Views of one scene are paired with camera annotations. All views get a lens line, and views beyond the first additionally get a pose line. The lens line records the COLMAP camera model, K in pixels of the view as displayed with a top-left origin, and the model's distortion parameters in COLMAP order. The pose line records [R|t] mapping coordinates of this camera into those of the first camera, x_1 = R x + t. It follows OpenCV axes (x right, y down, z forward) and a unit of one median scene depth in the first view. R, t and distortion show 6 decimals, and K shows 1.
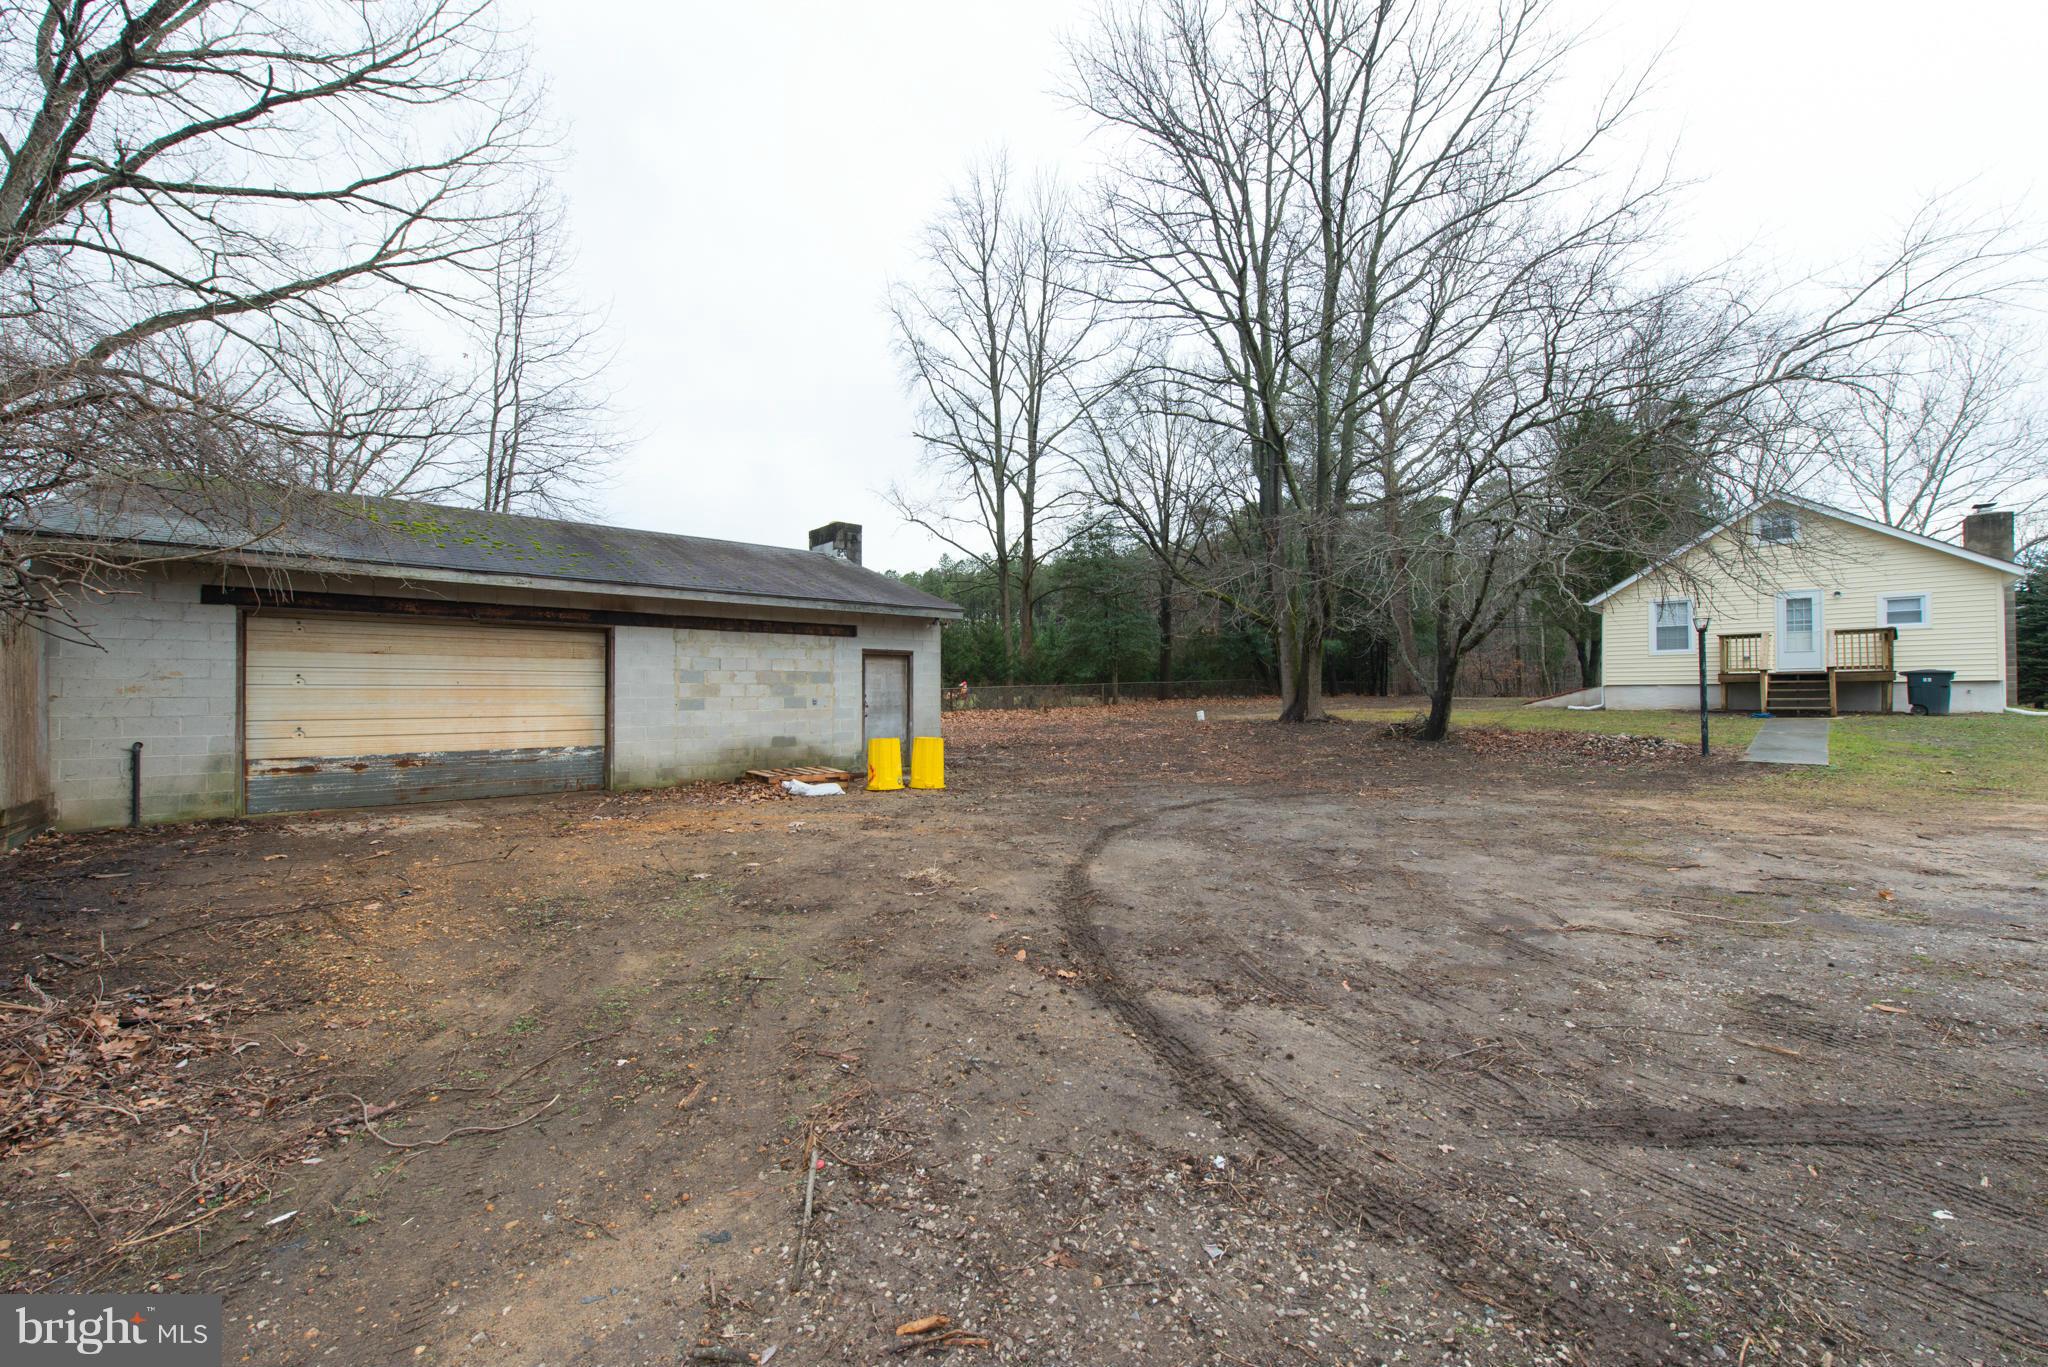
lens RADIAL K [[798.6, 0, 1024.0], [0, 798.6, 691.3], [0, 0, 1]] dist [0.000249, 0.000004]
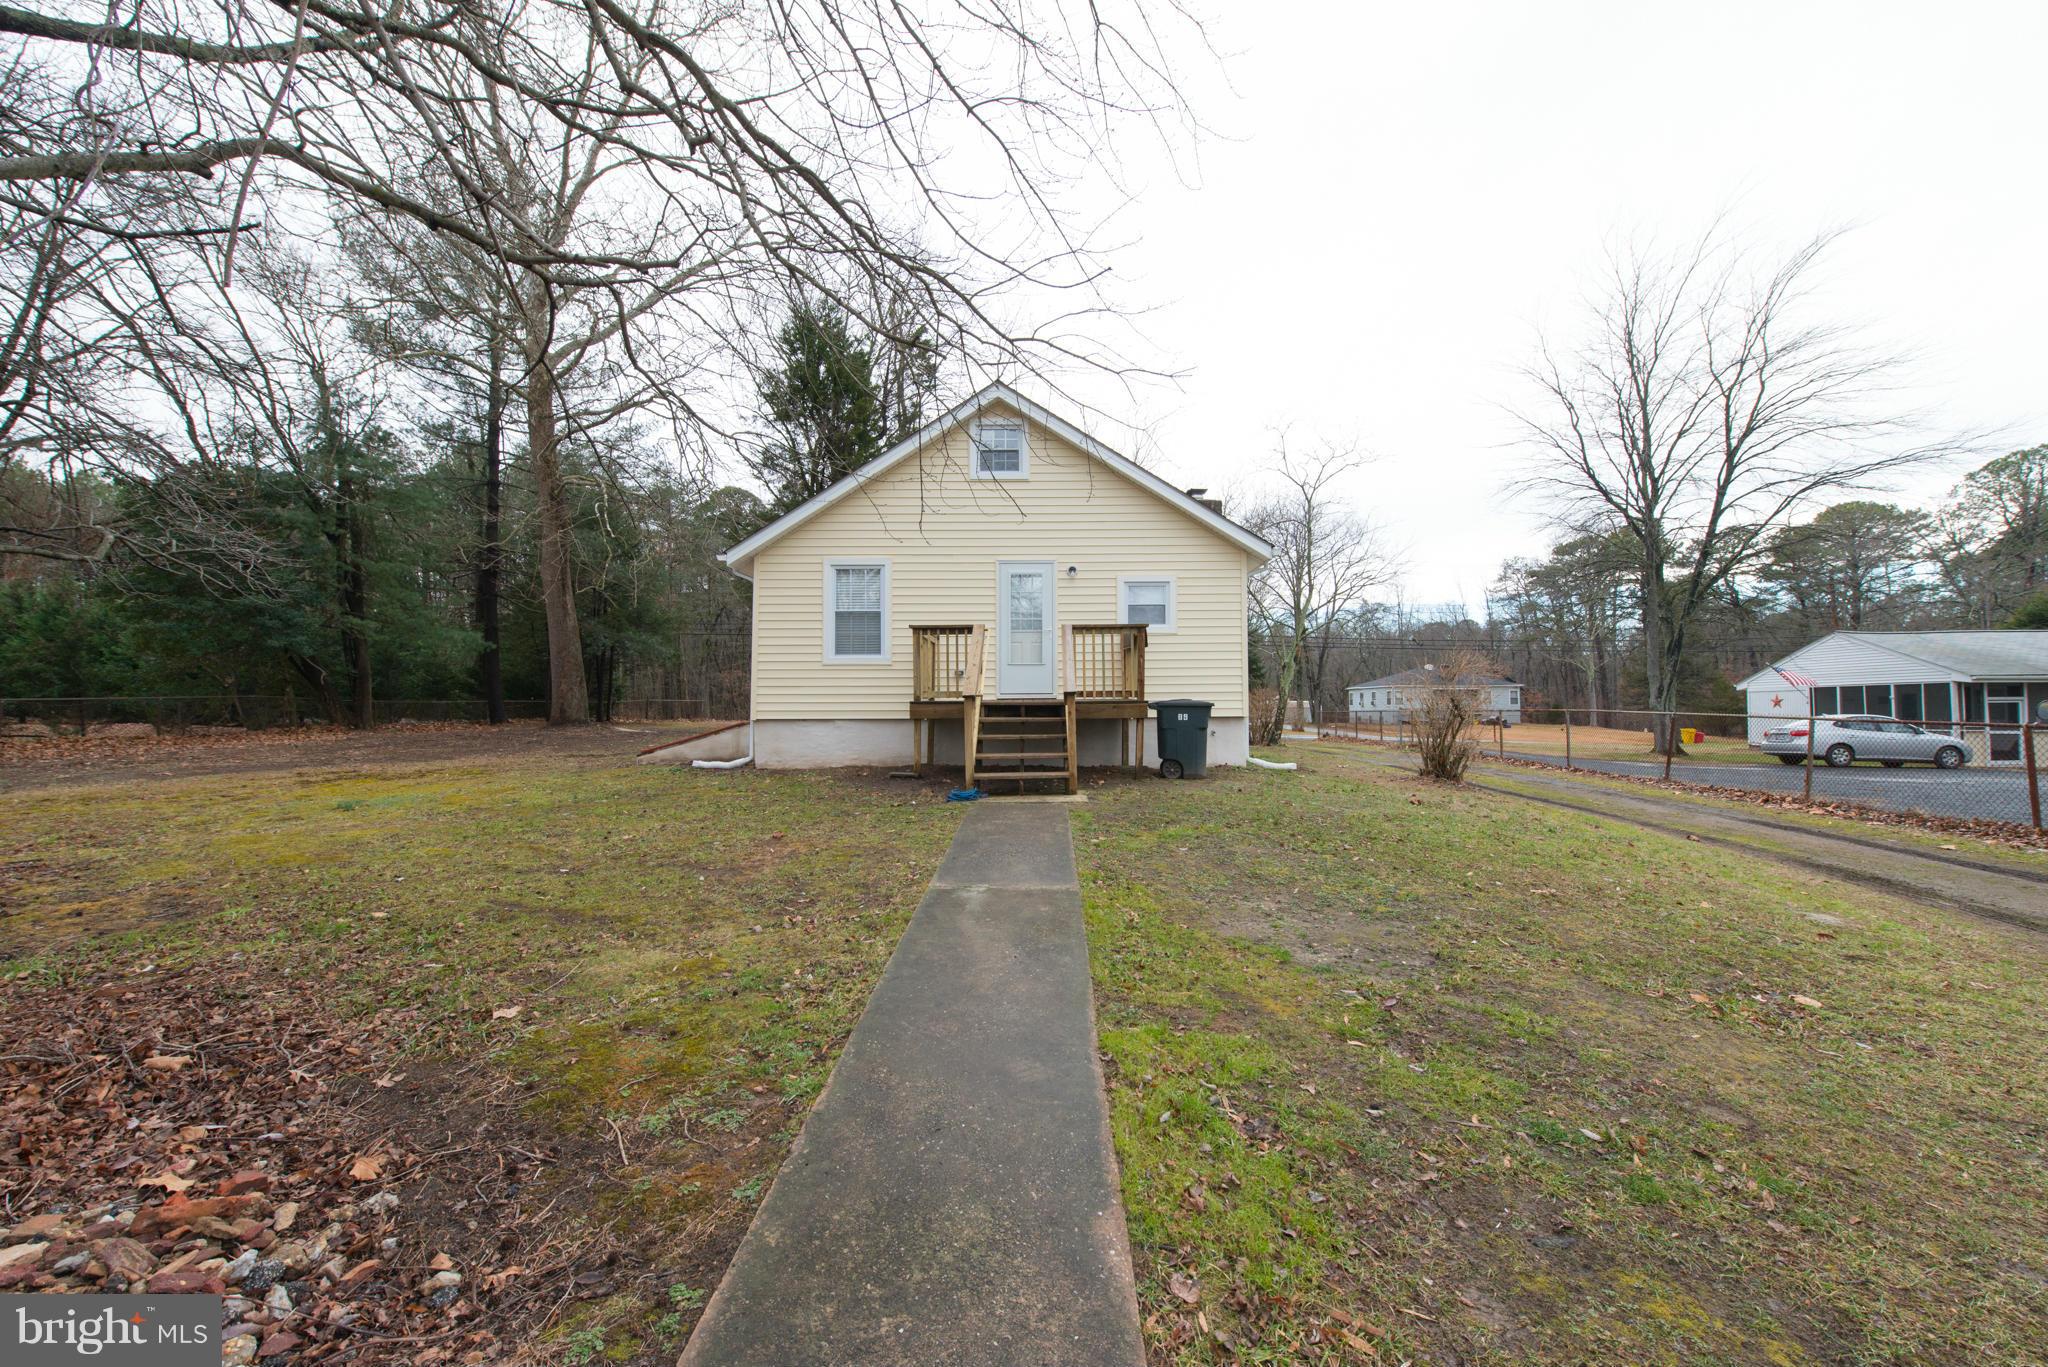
lens RADIAL K [[815.5, 0, 1054.7], [0, 815.5, 686.9], [0, 0, 1]] dist [0.002354, -0.000147]
pose [[0.699963, 0.020347, 0.713889, 0.601614], [-0.001509, 0.999634, -0.027012, -0.018438], [-0.714177, 0.017830, 0.699738, 0.611498]]
